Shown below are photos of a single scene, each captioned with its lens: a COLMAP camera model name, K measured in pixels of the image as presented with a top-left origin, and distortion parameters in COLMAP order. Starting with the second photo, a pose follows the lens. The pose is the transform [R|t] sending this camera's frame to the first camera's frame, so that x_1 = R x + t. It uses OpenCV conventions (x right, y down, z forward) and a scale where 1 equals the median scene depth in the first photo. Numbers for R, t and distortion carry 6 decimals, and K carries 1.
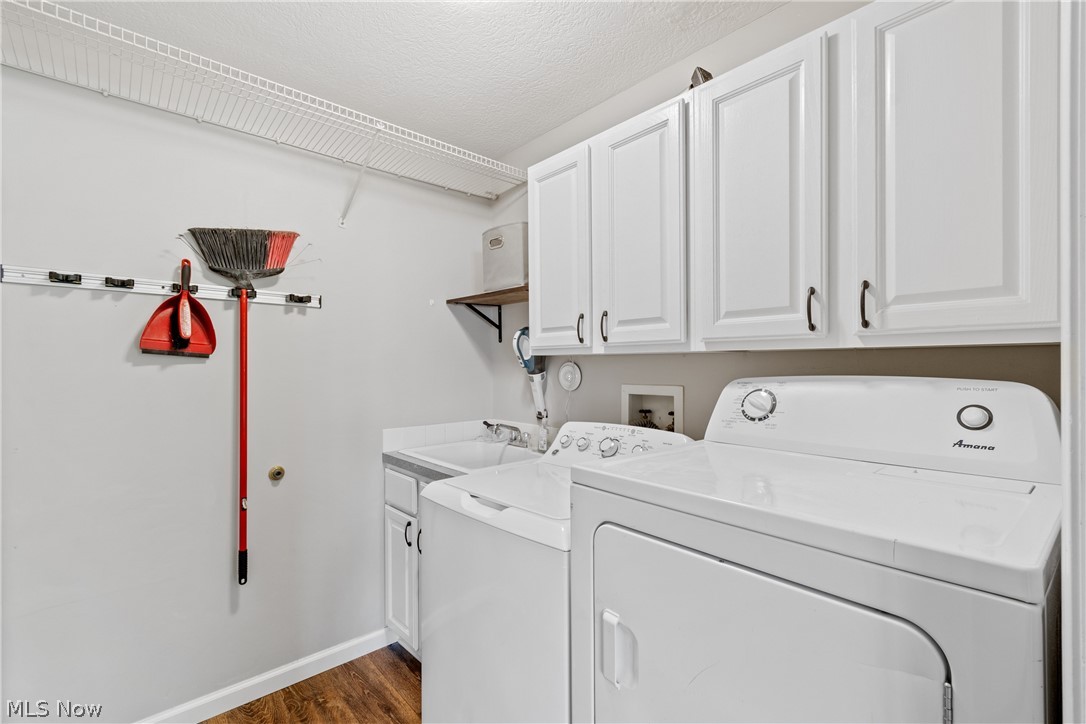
lens RADIAL K [[486.4, 0, 542.8], [0, 486.4, 365.6], [0, 0, 1]] dist [0.005002, -0.000349]
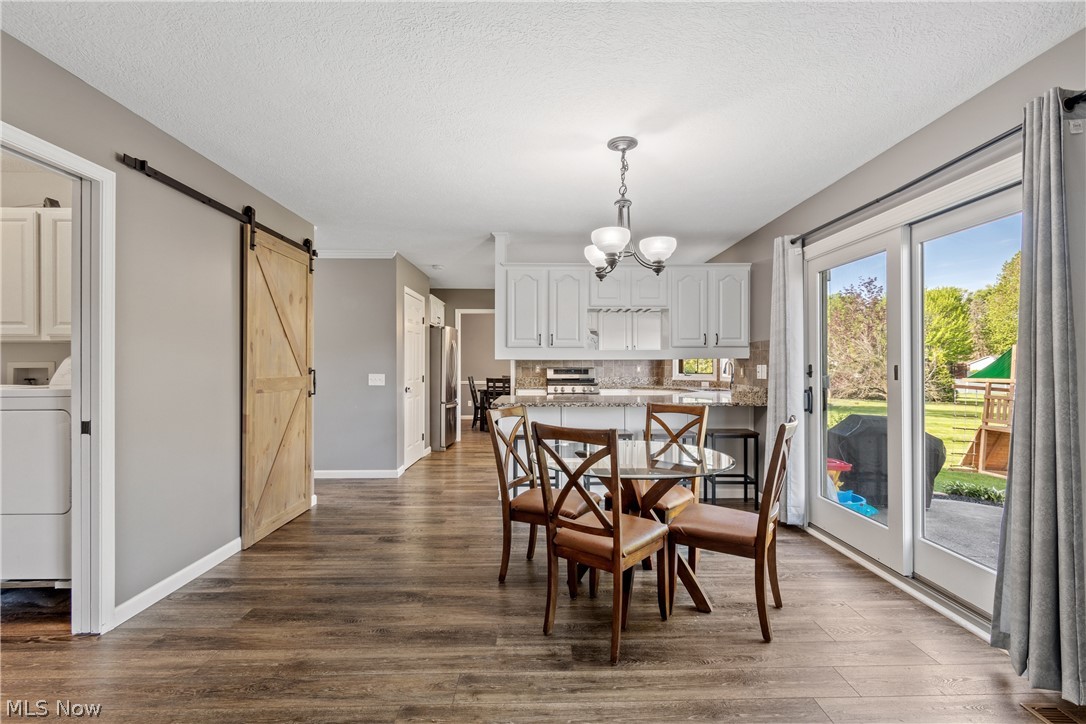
lens RADIAL K [[486.4, 0, 547.6], [0, 486.4, 361.7], [0, 0, 1]] dist [0.005002, -0.000349]
pose [[0.636770, 0.011096, 0.770974, 0.084539], [-0.004741, 0.999934, -0.010476, 0.066148], [-0.771039, 0.003016, 0.636781, -1.801558]]
